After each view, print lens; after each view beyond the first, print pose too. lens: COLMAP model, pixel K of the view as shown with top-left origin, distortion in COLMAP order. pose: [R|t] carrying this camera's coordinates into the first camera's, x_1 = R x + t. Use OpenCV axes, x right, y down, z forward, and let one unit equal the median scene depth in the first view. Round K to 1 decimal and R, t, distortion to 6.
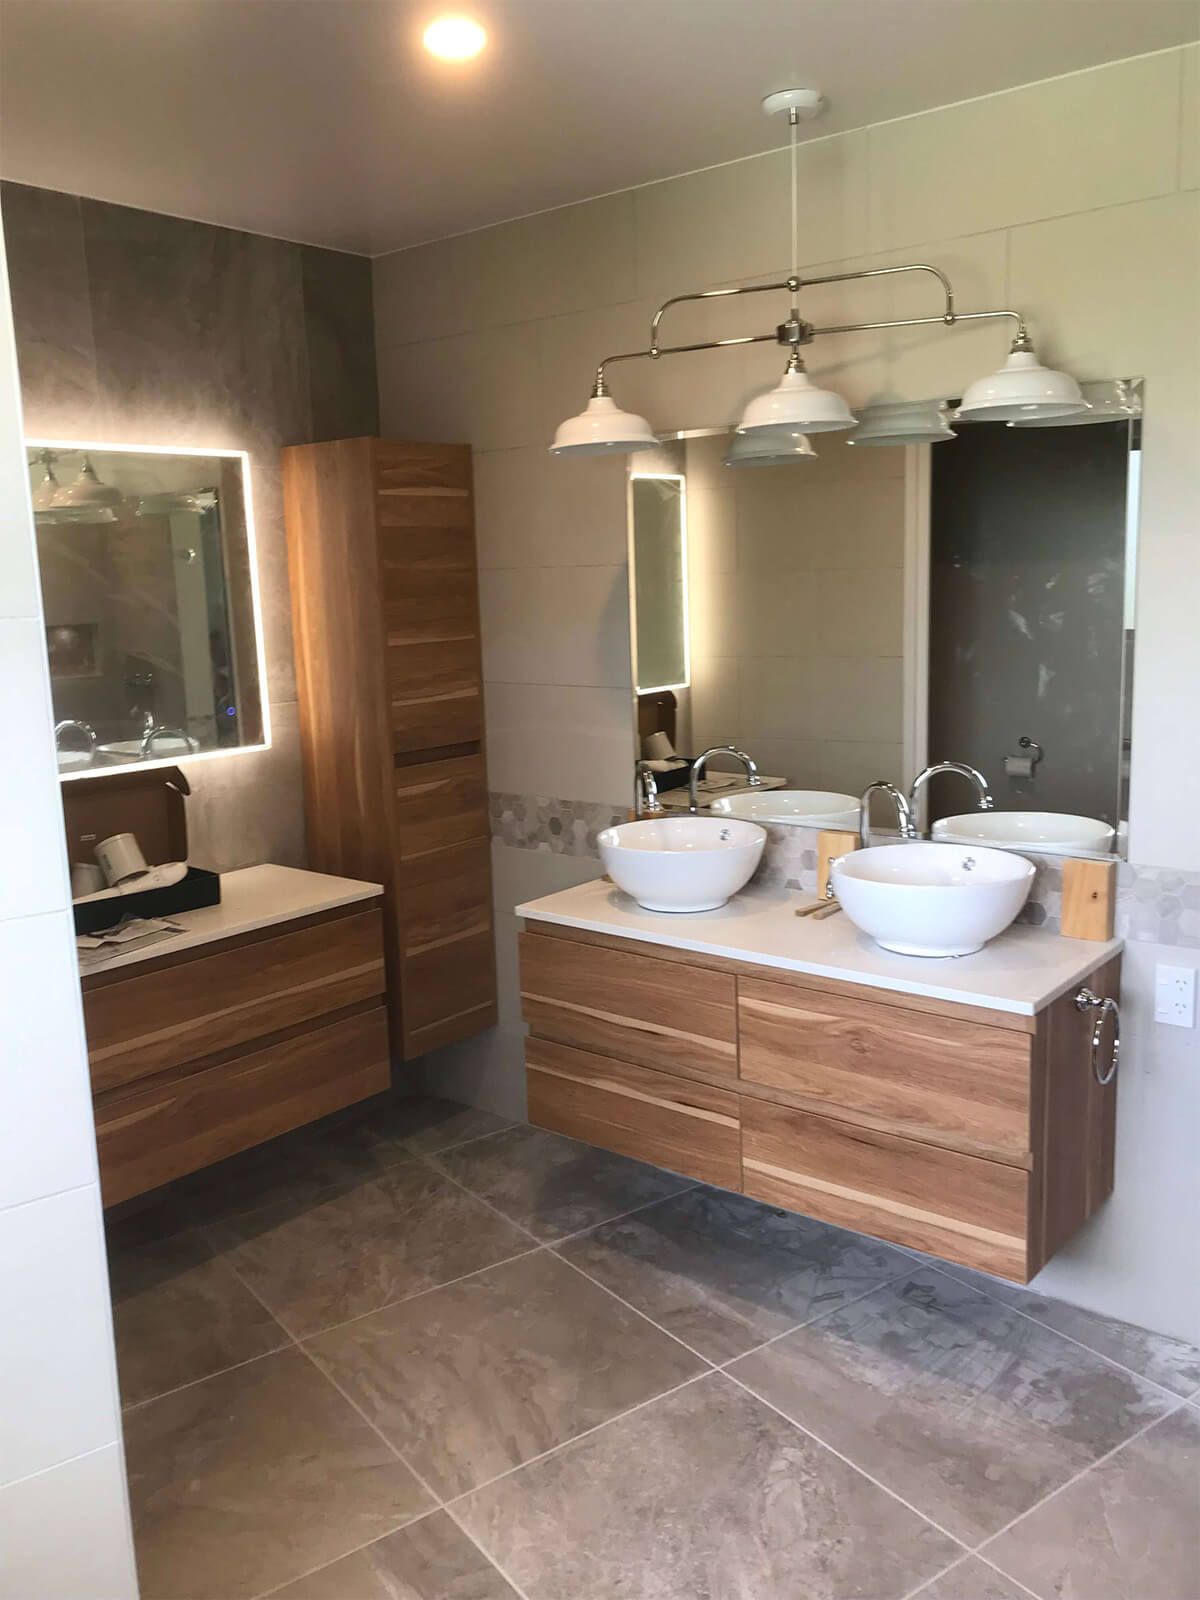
lens RADIAL K [[1307.6, 0, 600.0], [0, 1307.6, 800.0], [0, 0, 1]] dist [0.000817, -0.000640]
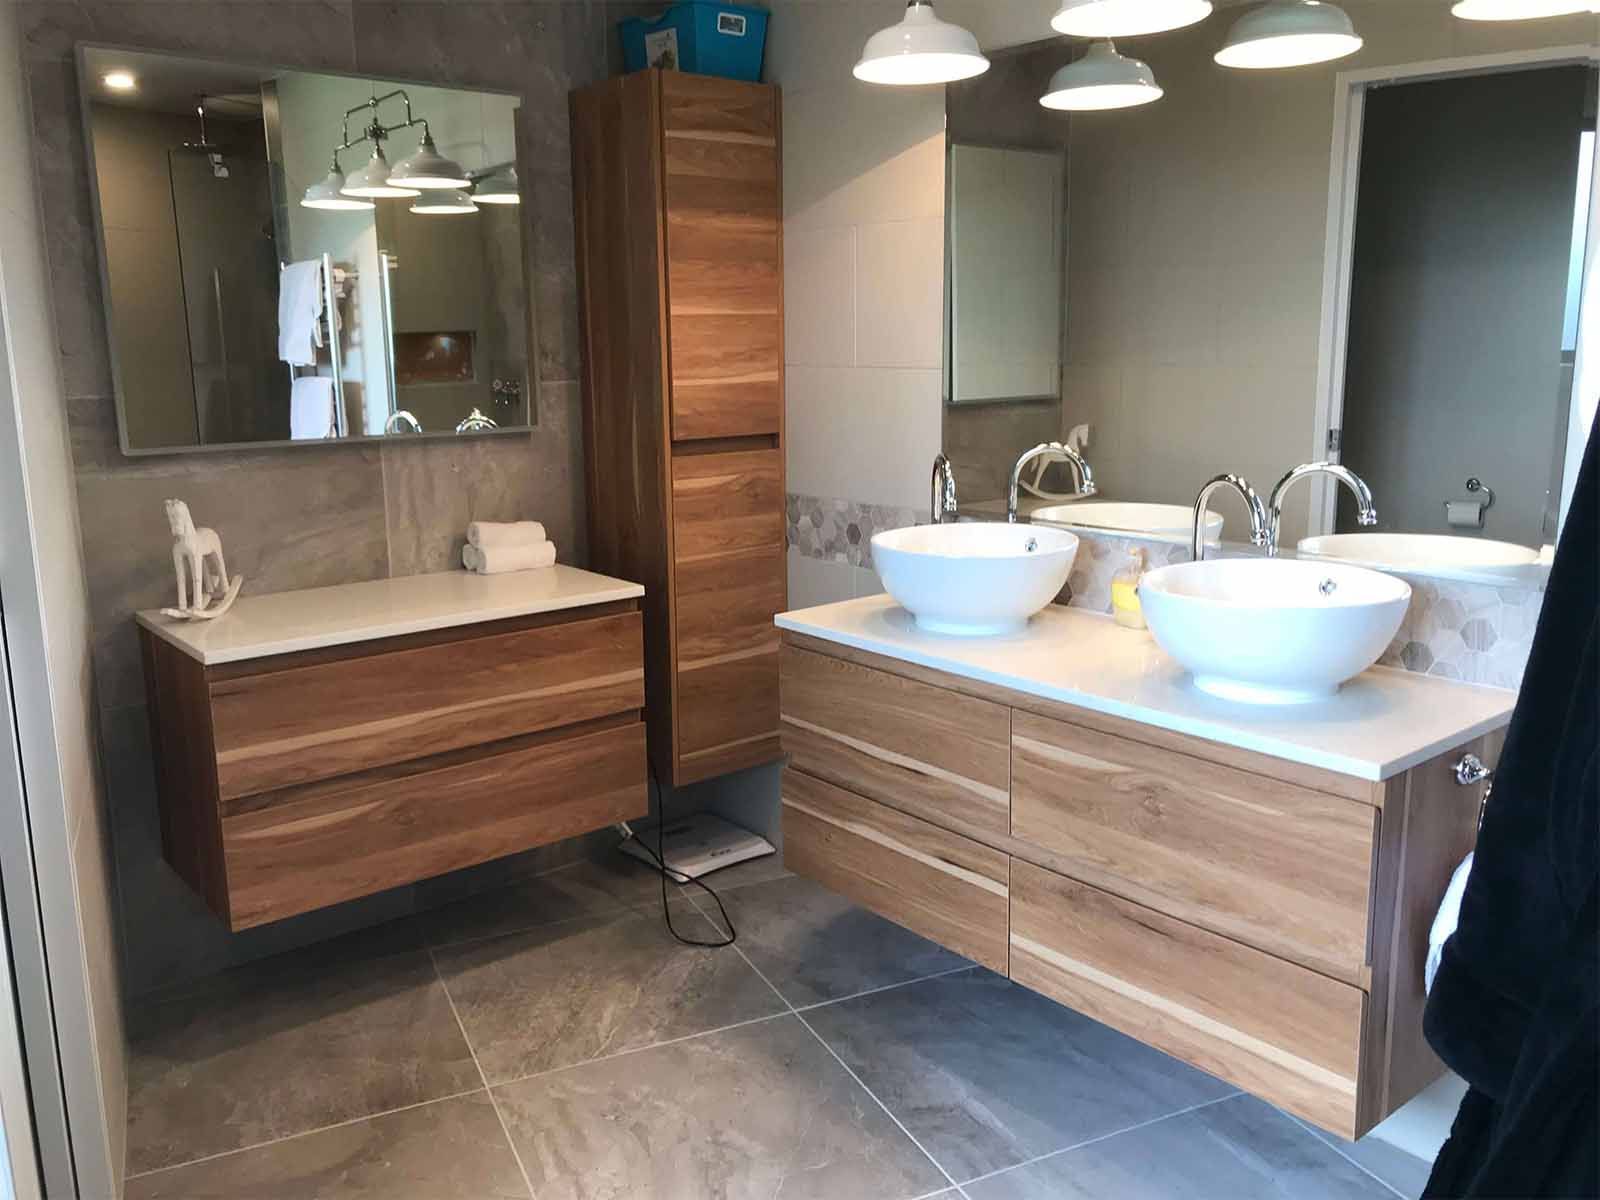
lens RADIAL K [[1289.0, 0, 800.0], [0, 1289.0, 600.0], [0, 0, 1]] dist [0.014239, 0.003911]
pose [[0.980525, 0.056832, -0.187993, 0.120122], [-0.051316, 0.998101, 0.034087, 0.046536], [0.189573, -0.023776, 0.981579, 0.193244]]
